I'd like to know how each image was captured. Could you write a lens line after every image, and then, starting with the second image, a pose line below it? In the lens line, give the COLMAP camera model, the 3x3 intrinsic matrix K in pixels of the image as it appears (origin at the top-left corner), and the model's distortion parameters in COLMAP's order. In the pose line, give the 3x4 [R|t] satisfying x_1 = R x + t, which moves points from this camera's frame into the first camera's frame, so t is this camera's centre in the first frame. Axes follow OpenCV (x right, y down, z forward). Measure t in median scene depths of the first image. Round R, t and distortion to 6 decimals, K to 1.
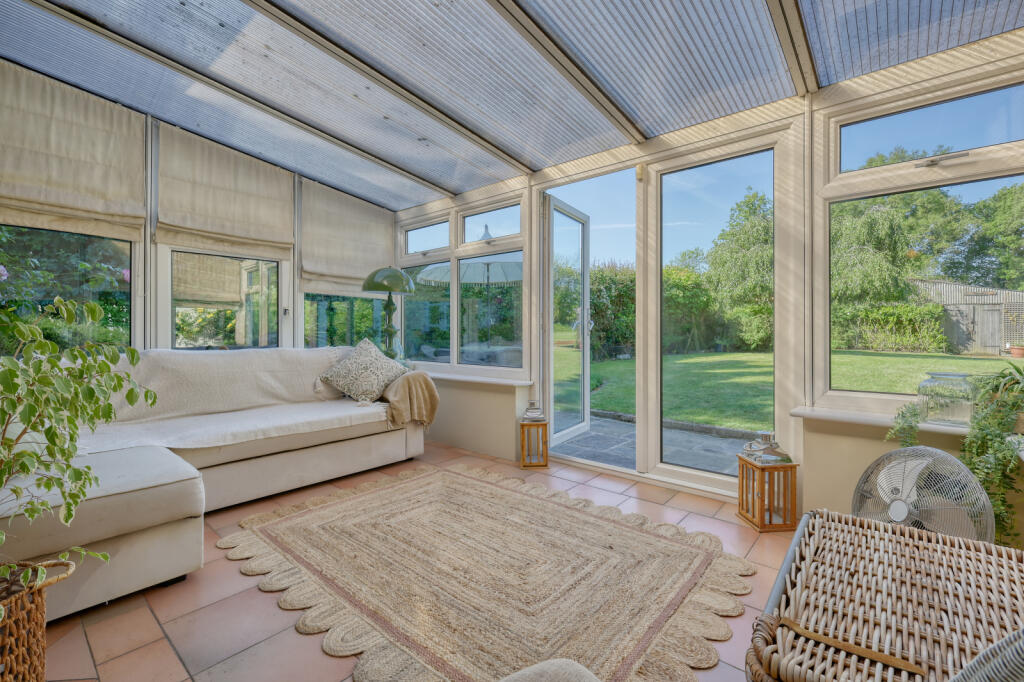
lens RADIAL K [[445.0, 0, 512.3], [0, 445.0, 328.2], [0, 0, 1]] dist [-0.000228, -0.000037]
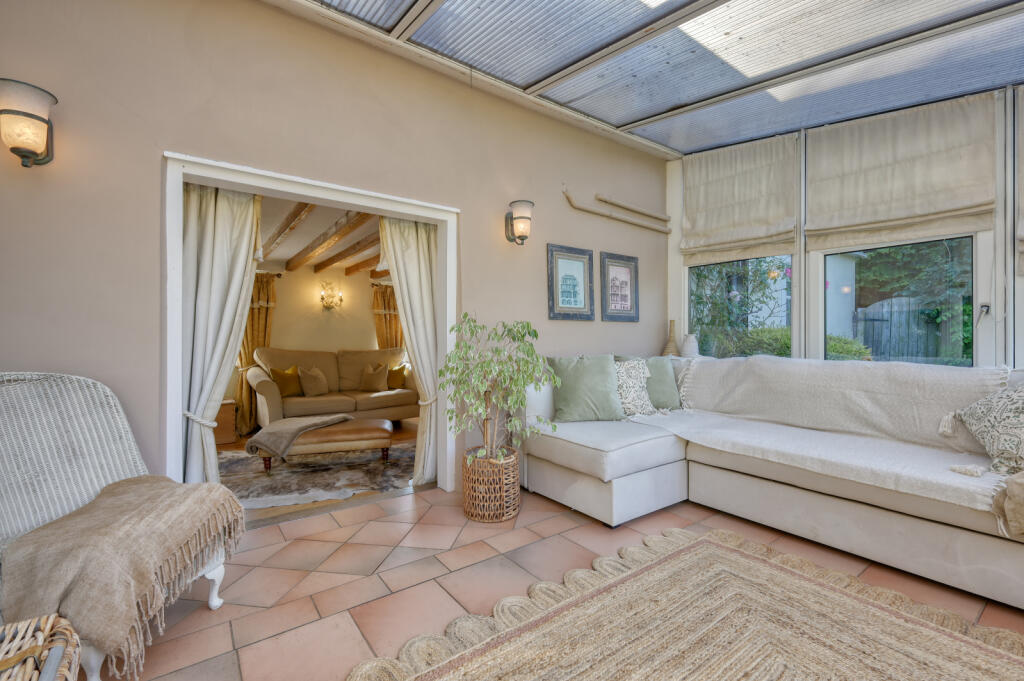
lens RADIAL K [[444.4, 0, 512.3], [0, 444.4, 336.3], [0, 0, 1]] dist [-0.000722, -0.000088]
pose [[-0.223389, -0.001573, -0.974728, 0.455831], [0.001720, 0.999997, -0.002008, 0.003860], [0.974728, -0.002126, -0.223386, 0.772352]]
